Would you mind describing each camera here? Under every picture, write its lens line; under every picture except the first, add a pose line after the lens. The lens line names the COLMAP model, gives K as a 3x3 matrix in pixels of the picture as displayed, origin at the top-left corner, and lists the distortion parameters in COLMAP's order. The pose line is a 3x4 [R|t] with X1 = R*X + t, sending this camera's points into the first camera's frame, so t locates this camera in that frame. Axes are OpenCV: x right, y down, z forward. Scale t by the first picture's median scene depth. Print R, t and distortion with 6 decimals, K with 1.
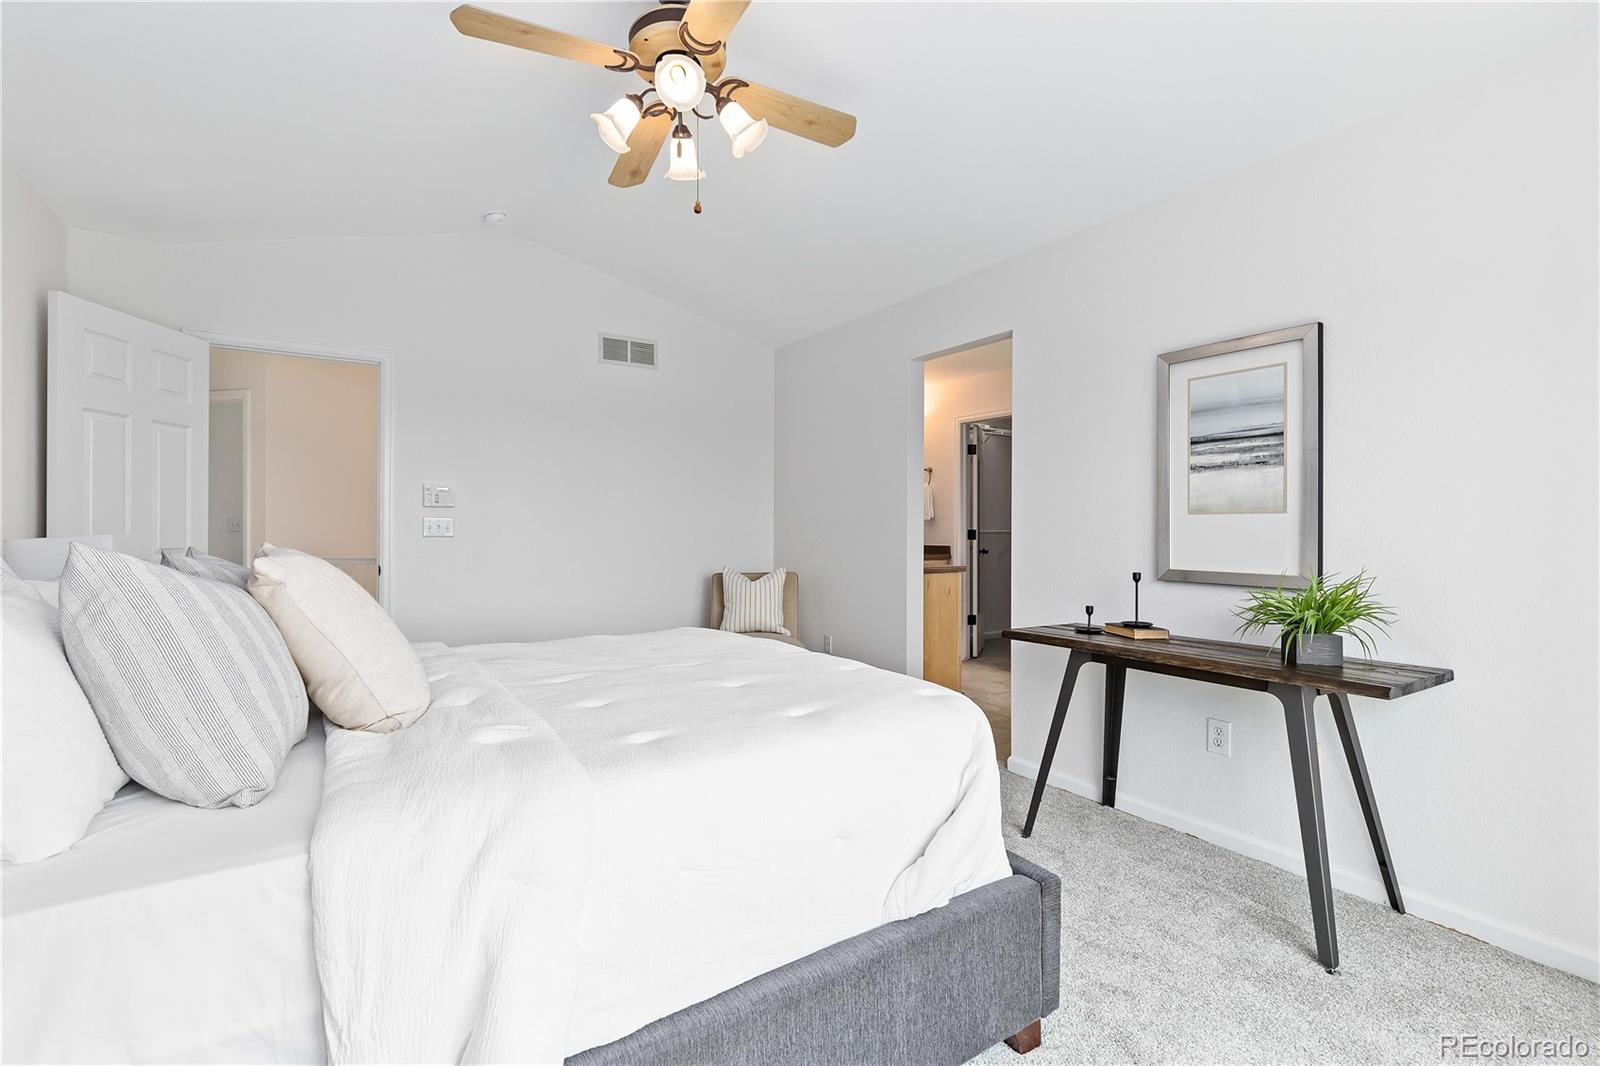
lens RADIAL K [[725.5, 0, 804.5], [0, 725.5, 531.7], [0, 0, 1]] dist [0.011304, -0.002613]
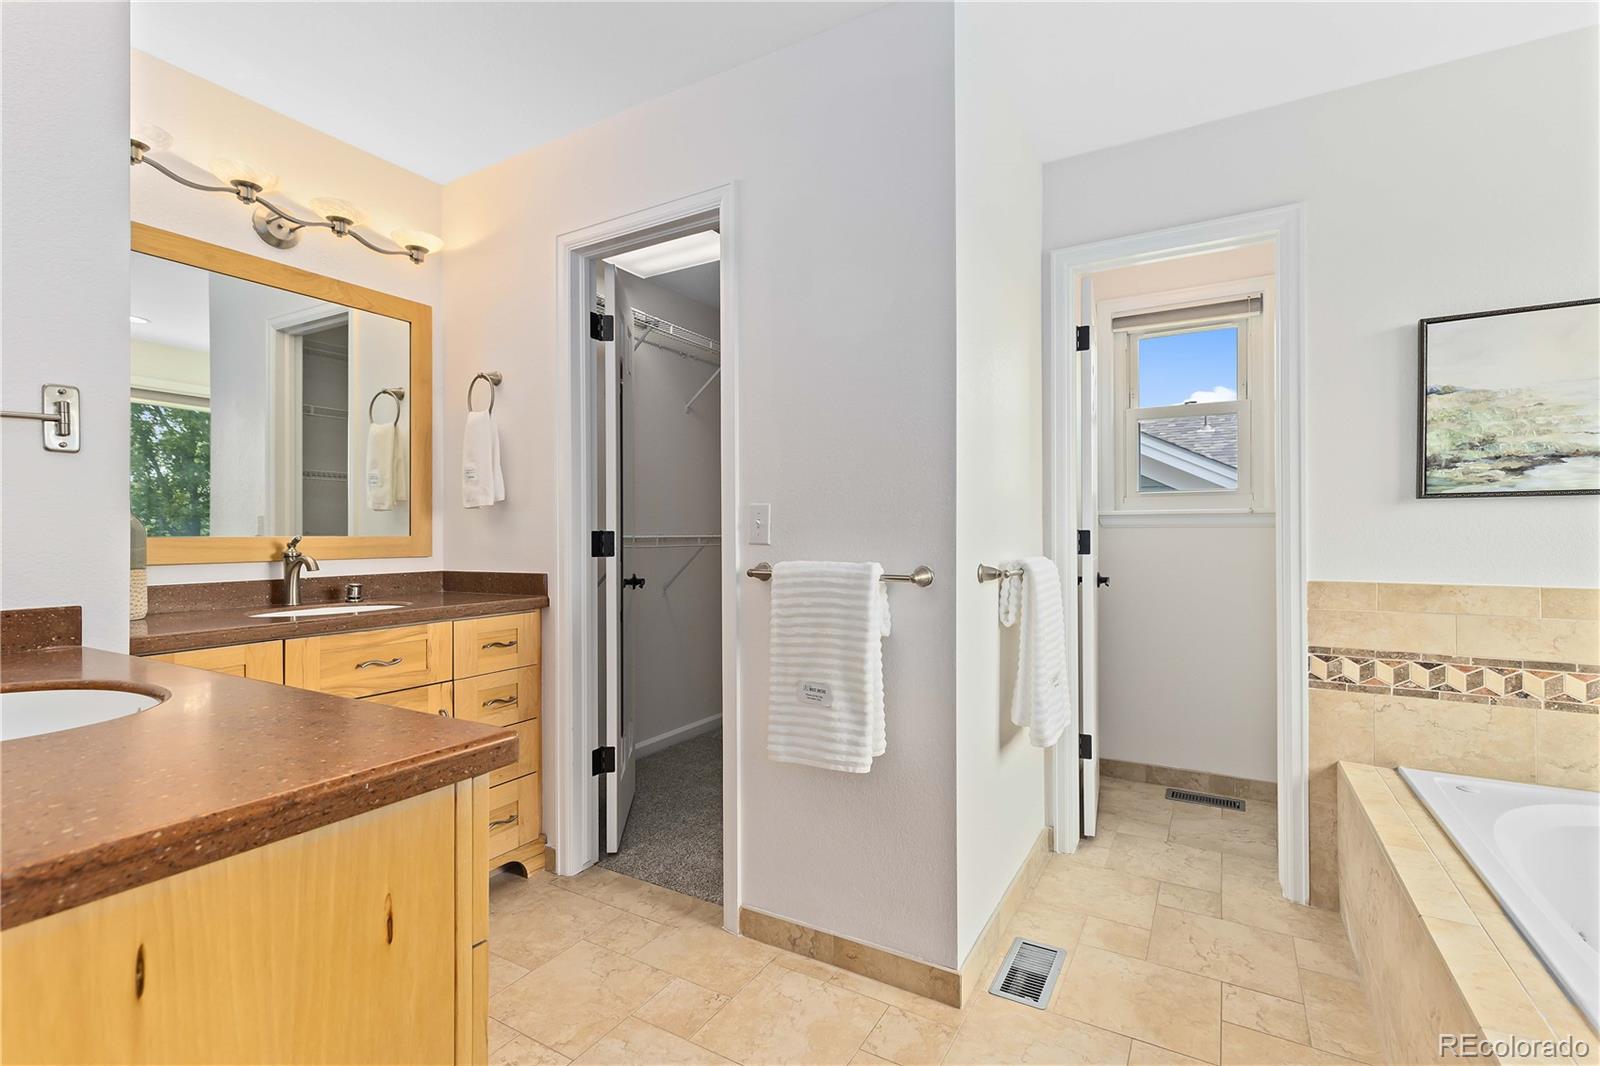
lens RADIAL K [[725.5, 0, 794.4], [0, 725.5, 529.7], [0, 0, 1]] dist [0.011304, -0.002613]
pose [[0.894235, -0.001340, 0.447597, 0.146999], [0.007759, 0.999892, -0.012508, 0.002090], [-0.447532, 0.014658, 0.894148, 0.600883]]
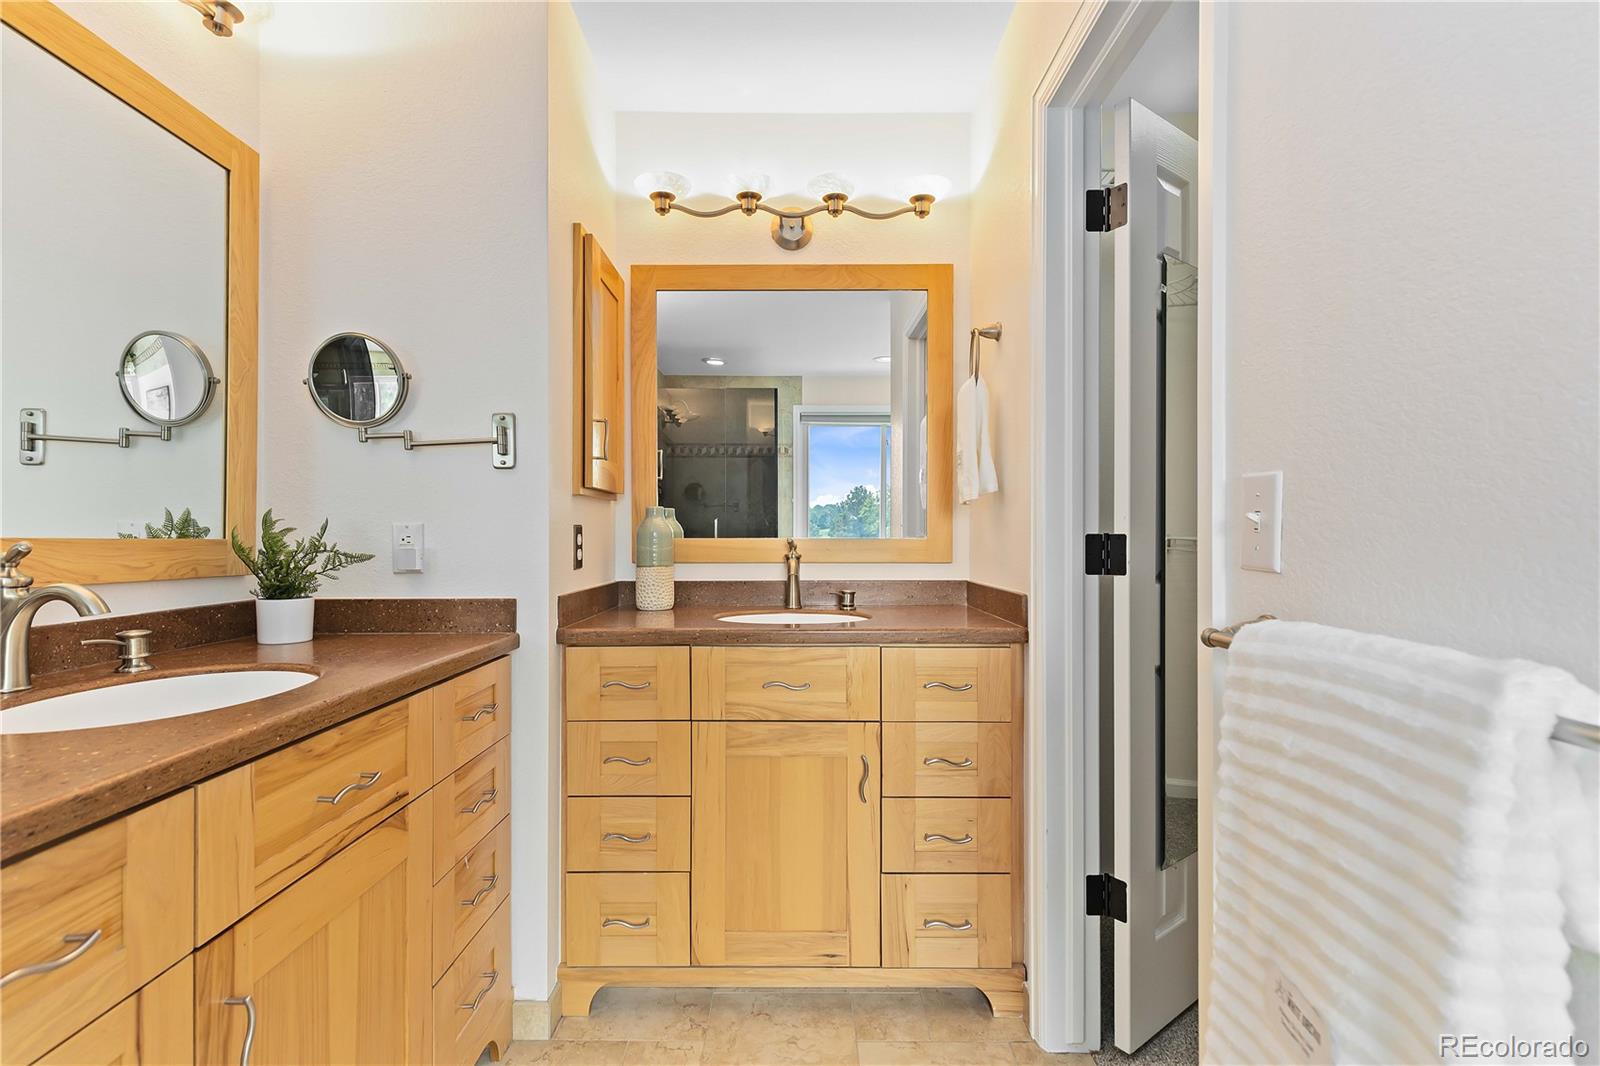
lens RADIAL K [[725.5, 0, 797.9], [0, 725.5, 537.1], [0, 0, 1]] dist [0.011304, -0.002613]
pose [[0.837794, 0.002295, -0.545982, 0.277322], [-0.003323, 0.999994, -0.000895, -0.001206], [0.545977, 0.002564, 0.837796, 0.733940]]
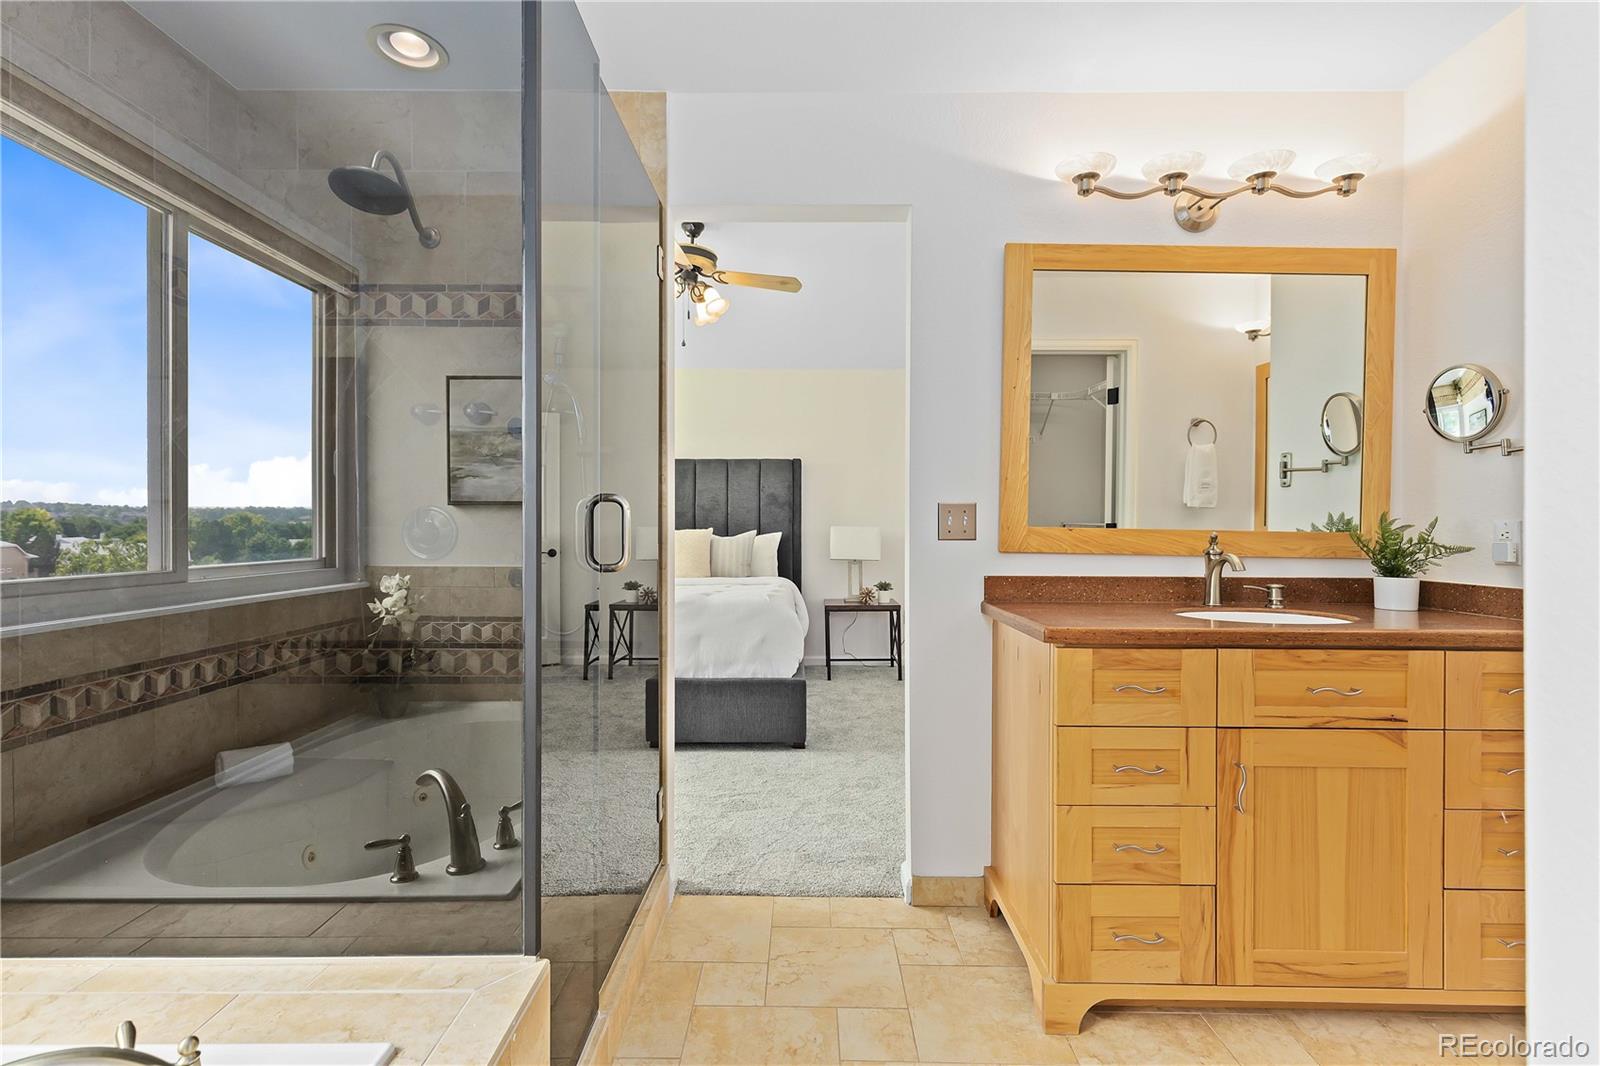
lens RADIAL K [[725.5, 0, 794.1], [0, 725.5, 527.8], [0, 0, 1]] dist [0.011304, -0.002613]
pose [[-0.553829, 0.000007, -0.832630, 0.351695], [-0.011241, 0.999909, 0.007485, -0.001651], [0.832555, 0.013505, -0.553778, 0.767390]]
